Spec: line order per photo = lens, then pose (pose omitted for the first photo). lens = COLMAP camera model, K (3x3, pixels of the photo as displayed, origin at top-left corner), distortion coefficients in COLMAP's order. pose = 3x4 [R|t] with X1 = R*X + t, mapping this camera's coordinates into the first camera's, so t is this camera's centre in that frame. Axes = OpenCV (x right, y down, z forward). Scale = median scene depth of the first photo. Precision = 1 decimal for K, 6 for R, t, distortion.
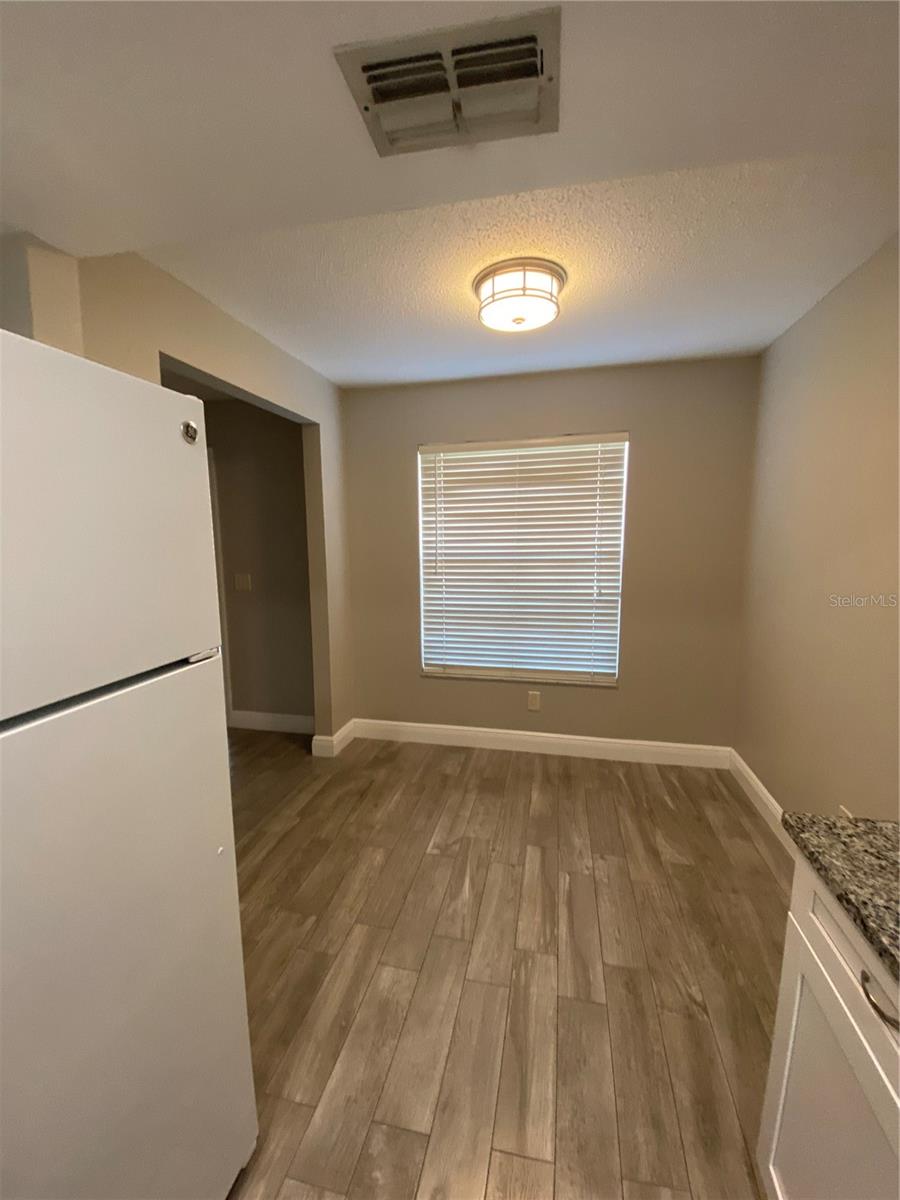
lens RADIAL K [[483.3, 0, 453.3], [0, 483.3, 596.8], [0, 0, 1]] dist [0.018991, -0.021510]
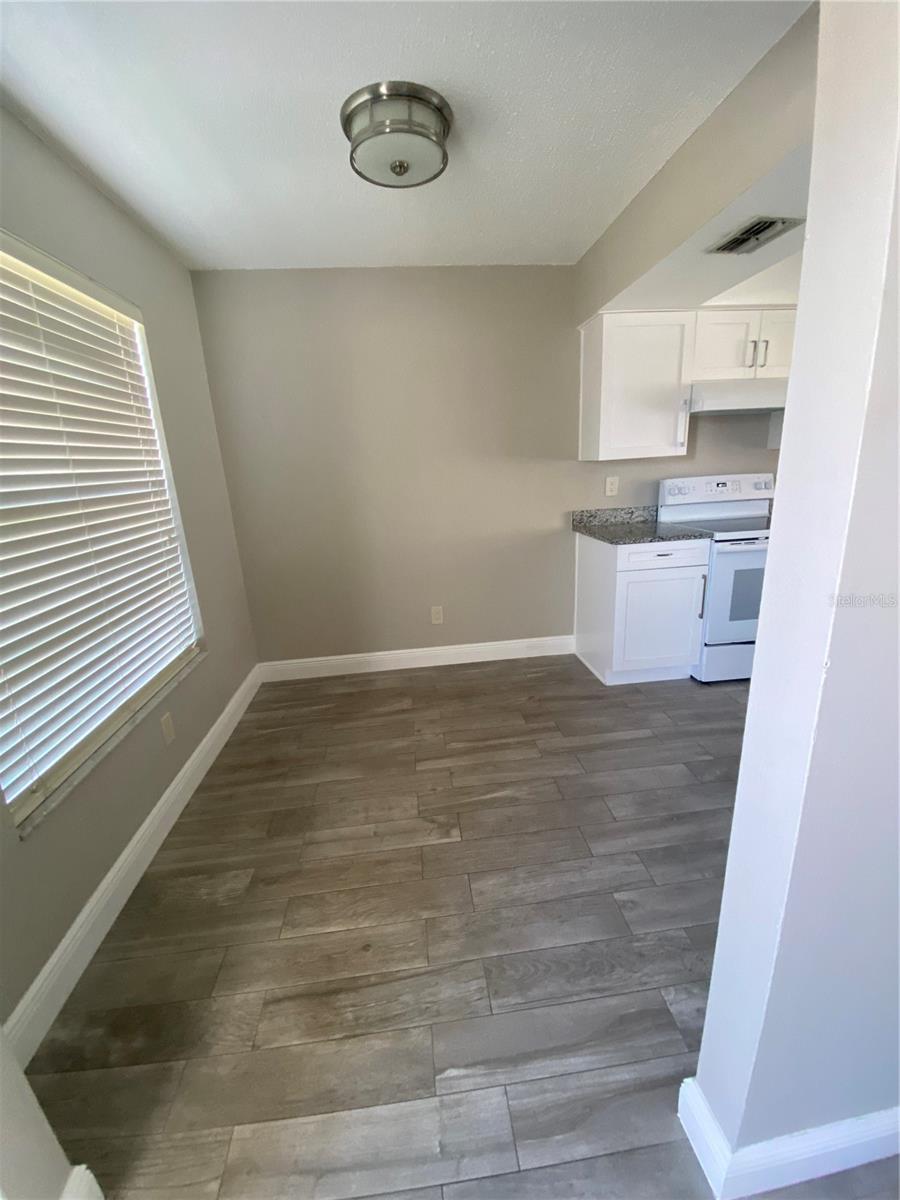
lens RADIAL K [[483.3, 0, 453.3], [0, 483.3, 596.8], [0, 0, 1]] dist [0.018991, -0.021510]
pose [[-0.316576, -0.231388, 0.919913, -0.847981], [0.170446, 0.940131, 0.295131, -0.115924], [-0.933128, 0.250227, -0.258184, 1.348915]]
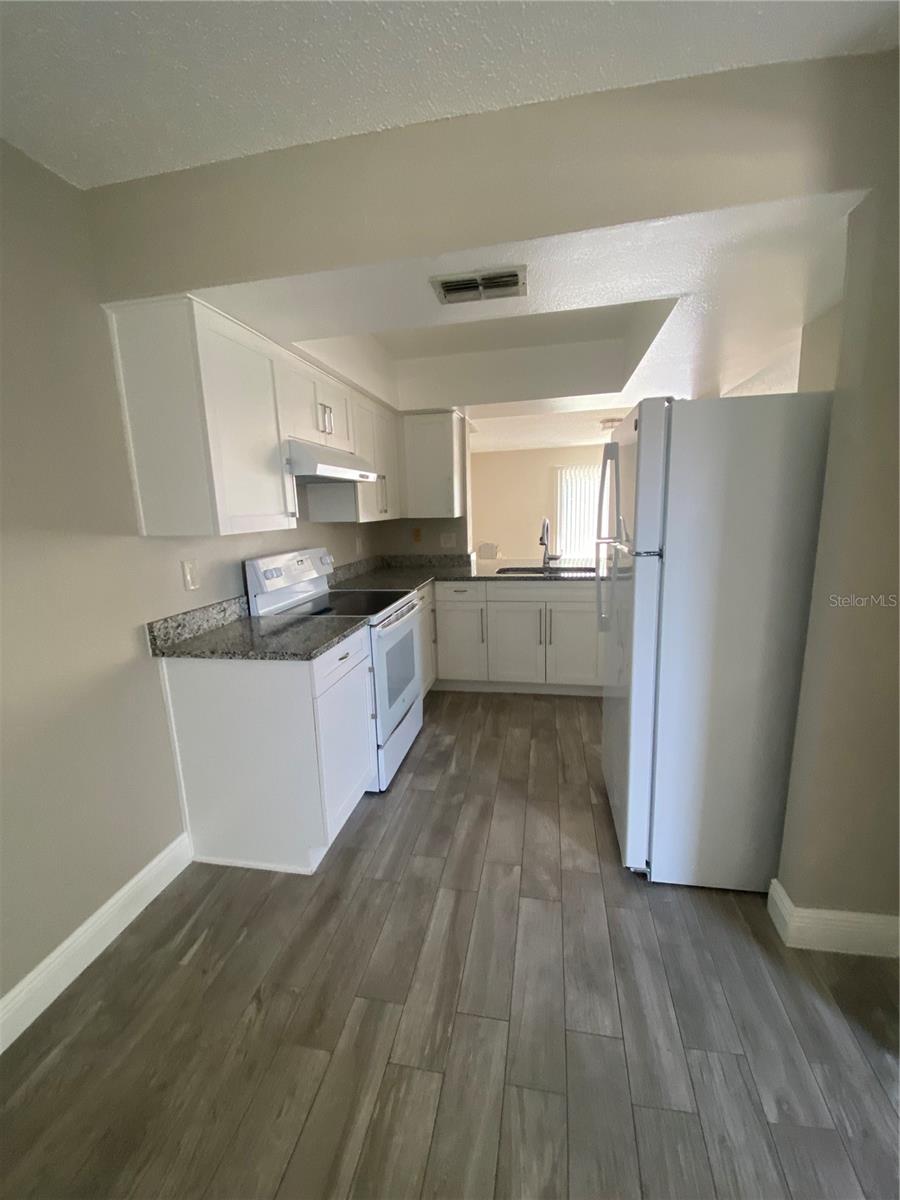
lens RADIAL K [[483.3, 0, 453.3], [0, 483.3, 596.8], [0, 0, 1]] dist [0.018991, -0.021510]
pose [[-0.999052, 0.041165, -0.014175, 0.087740], [0.035010, 0.953141, 0.300495, -0.142139], [0.025881, 0.299714, -0.953678, 1.351767]]
